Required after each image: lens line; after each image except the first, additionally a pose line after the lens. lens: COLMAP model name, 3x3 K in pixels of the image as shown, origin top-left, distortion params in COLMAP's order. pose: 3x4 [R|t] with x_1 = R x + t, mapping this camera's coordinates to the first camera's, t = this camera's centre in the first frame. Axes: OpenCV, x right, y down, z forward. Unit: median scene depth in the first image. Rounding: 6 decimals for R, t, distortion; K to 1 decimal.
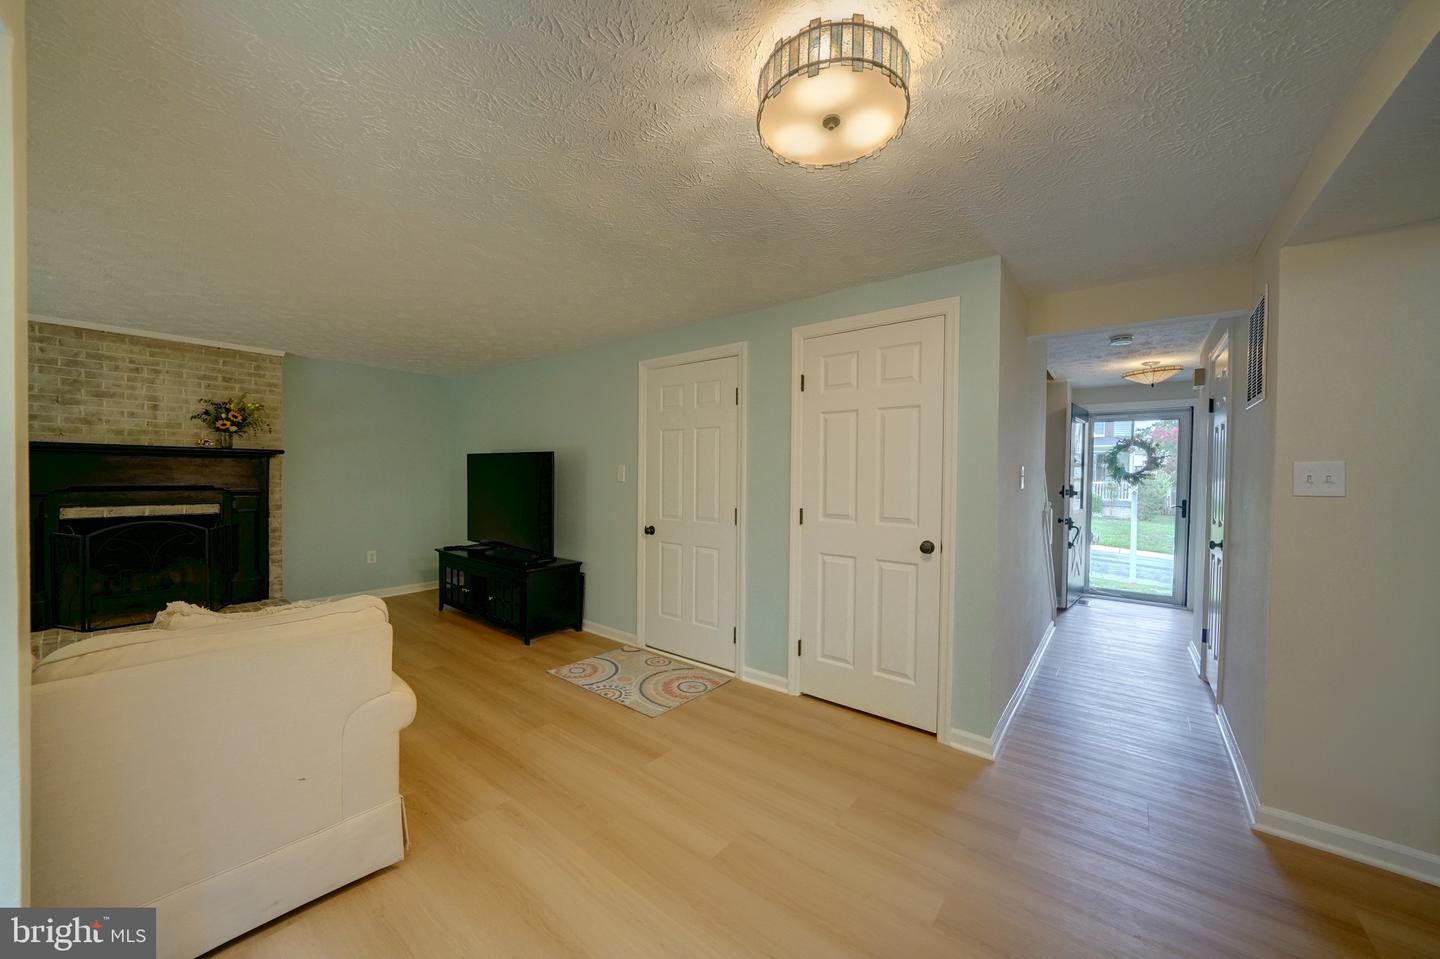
lens RADIAL K [[517.6, 0, 706.1], [0, 517.6, 483.2], [0, 0, 1]] dist [-0.020054, 0.002673]
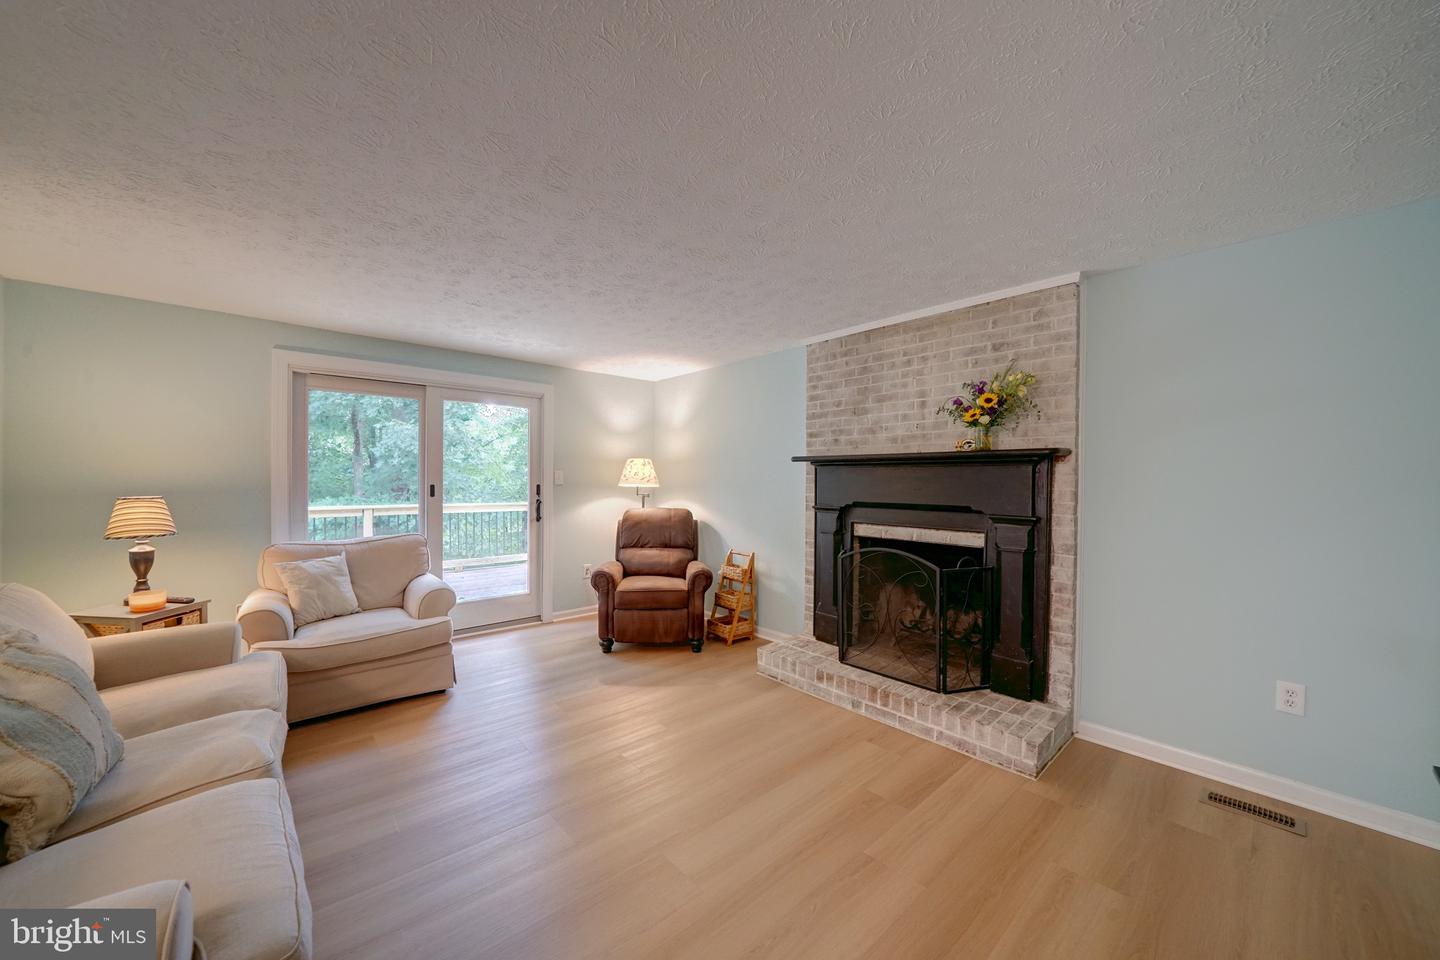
lens RADIAL K [[517.6, 0, 706.1], [0, 517.6, 483.7], [0, 0, 1]] dist [-0.020054, 0.002673]
pose [[-0.171453, -0.006365, -0.985172, -0.239968], [-0.026247, 0.999654, -0.001890, -0.016285], [0.984843, 0.025534, -0.171560, 0.810742]]
